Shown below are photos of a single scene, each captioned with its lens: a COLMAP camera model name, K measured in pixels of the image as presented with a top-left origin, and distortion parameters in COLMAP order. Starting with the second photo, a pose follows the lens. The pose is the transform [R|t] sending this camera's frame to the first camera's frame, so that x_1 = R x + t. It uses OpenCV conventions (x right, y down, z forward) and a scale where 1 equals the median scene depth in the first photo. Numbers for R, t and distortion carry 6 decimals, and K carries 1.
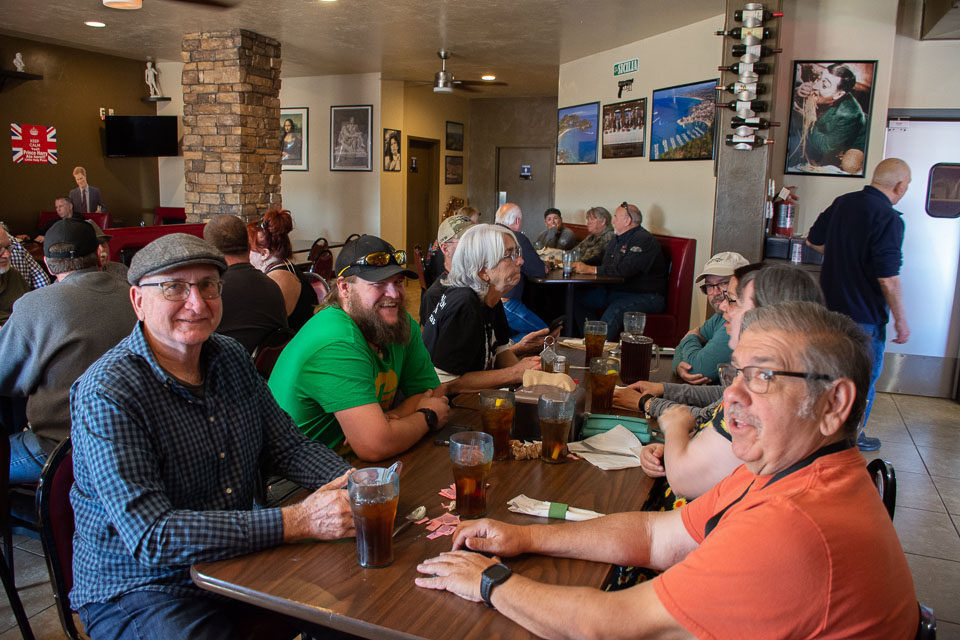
lens RADIAL K [[750.9, 0, 469.6], [0, 750.9, 321.4], [0, 0, 1]] dist [-0.145293, 0.091781]
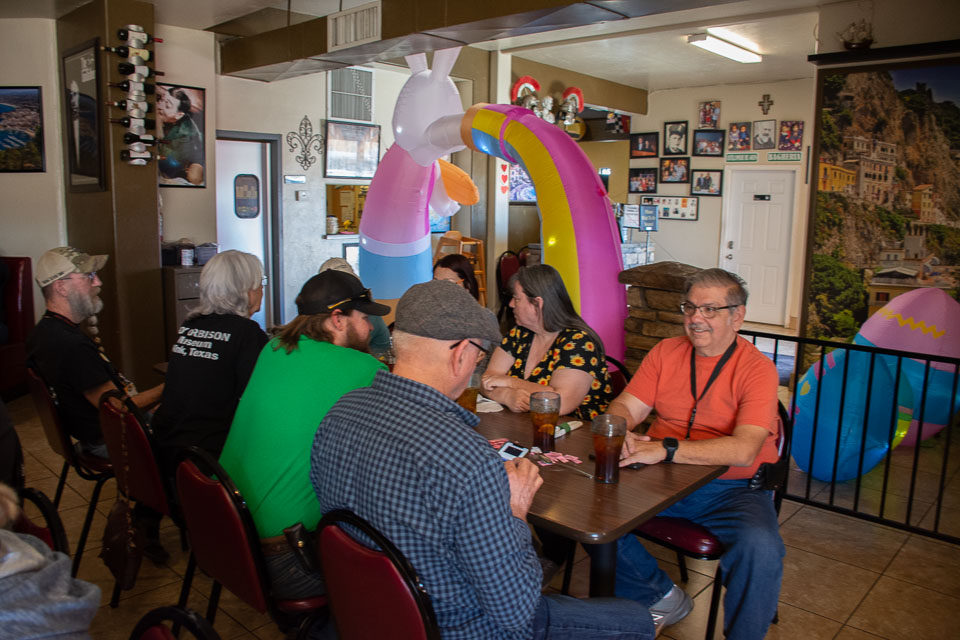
lens RADIAL K [[750.9, 0, 477.4], [0, 750.9, 322.8], [0, 0, 1]] dist [-0.145293, 0.091781]
pose [[0.334432, -0.166339, 0.927624, -0.330539], [0.162630, 0.979720, 0.117049, -0.040213], [-0.928282, 0.111715, 0.354701, 0.148680]]
